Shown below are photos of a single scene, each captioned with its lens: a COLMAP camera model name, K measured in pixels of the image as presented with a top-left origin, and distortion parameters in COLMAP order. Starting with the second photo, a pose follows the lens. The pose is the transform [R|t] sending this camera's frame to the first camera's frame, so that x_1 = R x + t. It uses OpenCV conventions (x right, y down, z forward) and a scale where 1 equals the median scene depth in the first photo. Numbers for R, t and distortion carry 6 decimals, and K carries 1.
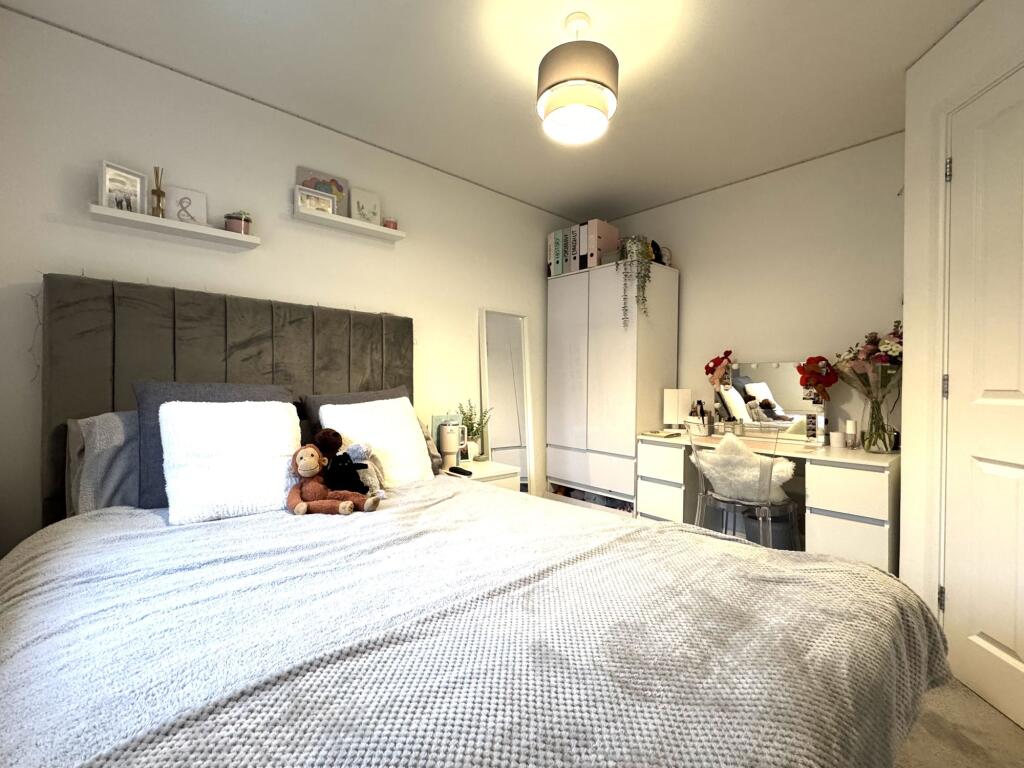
lens RADIAL K [[453.7, 0, 514.0], [0, 453.7, 384.0], [0, 0, 1]] dist [0.001051, 0.000039]
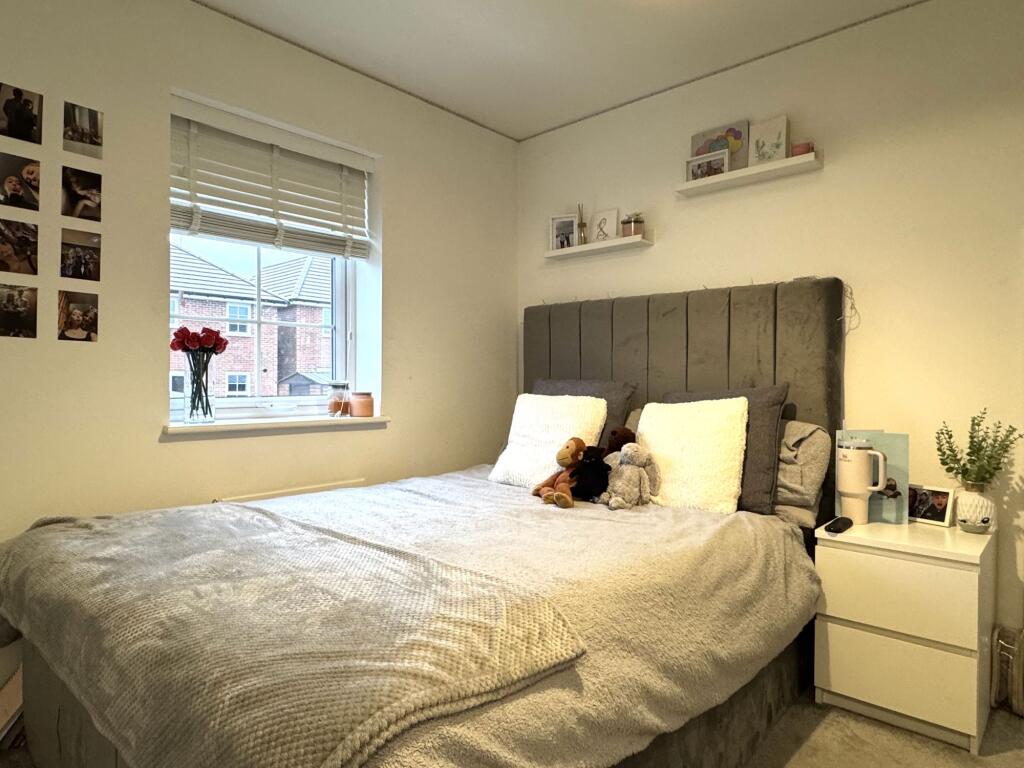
lens RADIAL K [[617.6, 0, 512.7], [0, 617.6, 386.7], [0, 0, 1]] dist [0.003624, 0.000248]
pose [[0.101429, -0.005427, -0.994828, 0.690802], [-0.009998, 0.999929, -0.006474, 0.022321], [0.994793, 0.010603, 0.101368, 0.529494]]
